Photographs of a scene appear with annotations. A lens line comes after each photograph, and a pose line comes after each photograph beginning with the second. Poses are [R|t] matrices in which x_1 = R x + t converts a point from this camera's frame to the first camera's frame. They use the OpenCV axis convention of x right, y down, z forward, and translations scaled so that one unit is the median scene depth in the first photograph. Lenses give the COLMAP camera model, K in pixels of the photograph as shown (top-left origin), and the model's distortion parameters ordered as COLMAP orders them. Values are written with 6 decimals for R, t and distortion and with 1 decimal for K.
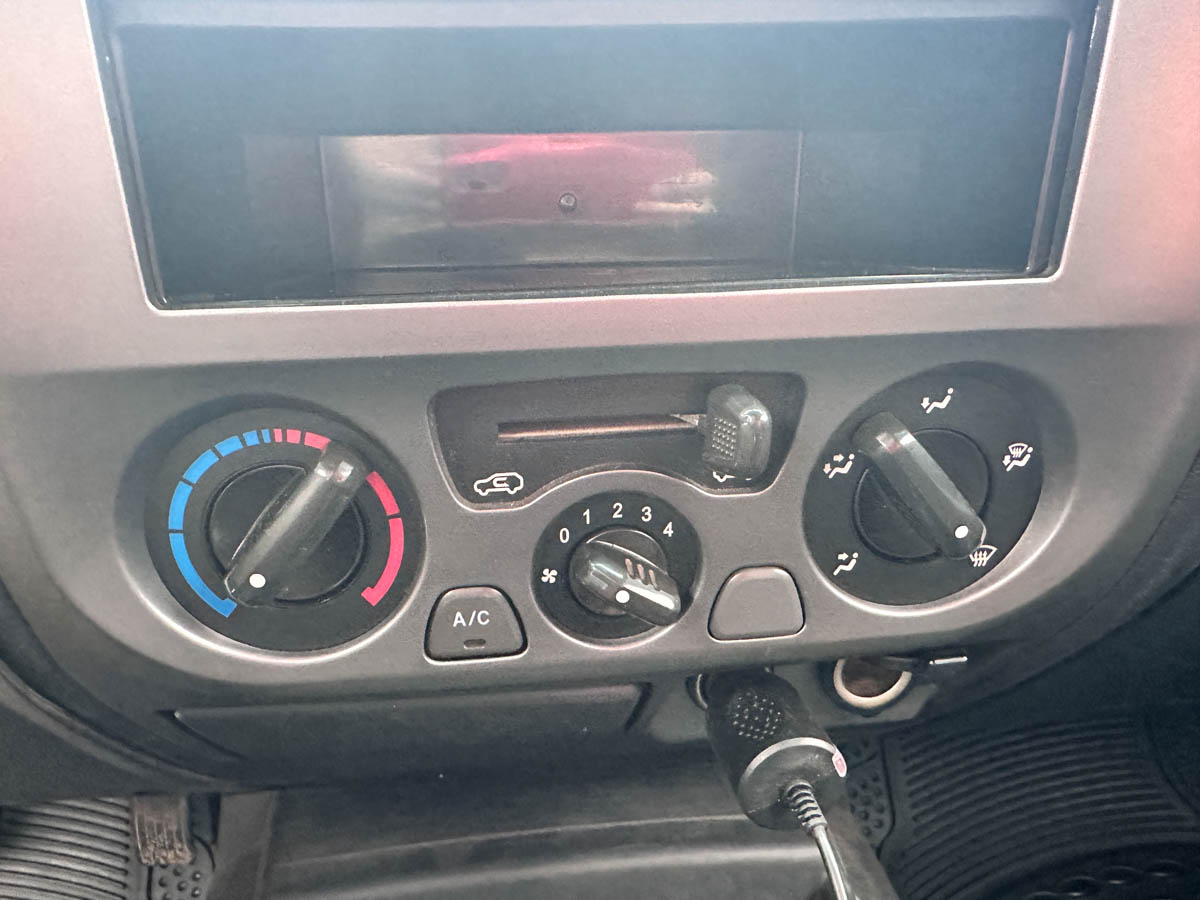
lens RADIAL K [[835.9, 0, 600.0], [0, 835.9, 450.0], [0, 0, 1]] dist [-0.004761, -0.002417]
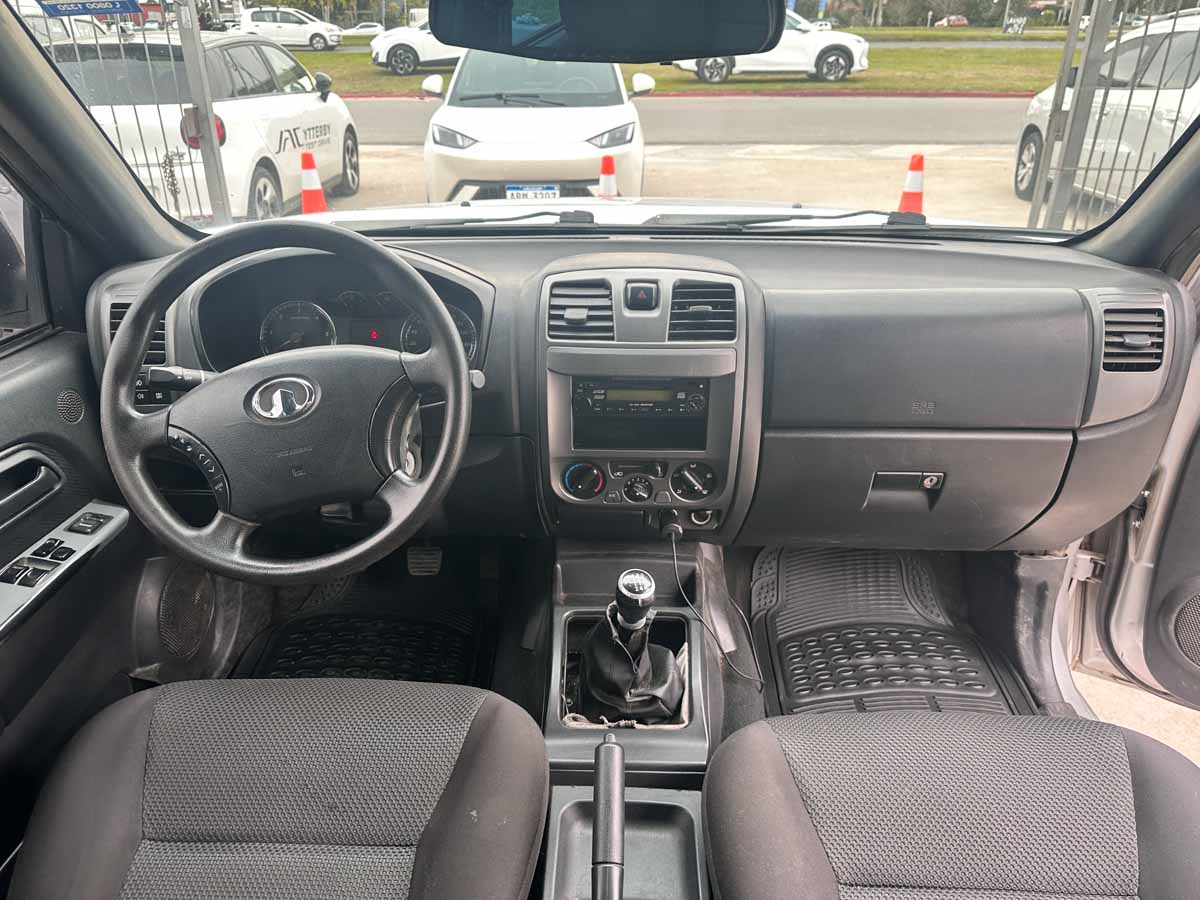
lens RADIAL K [[858.4, 0, 604.1], [0, 858.4, 450.9], [0, 0, 1]] dist [0.009632, -0.021955]
pose [[0.989434, 0.084802, -0.117598, 0.356717], [-0.068236, 0.988027, 0.138369, -0.722344], [0.127924, -0.128882, 0.983374, -3.762917]]
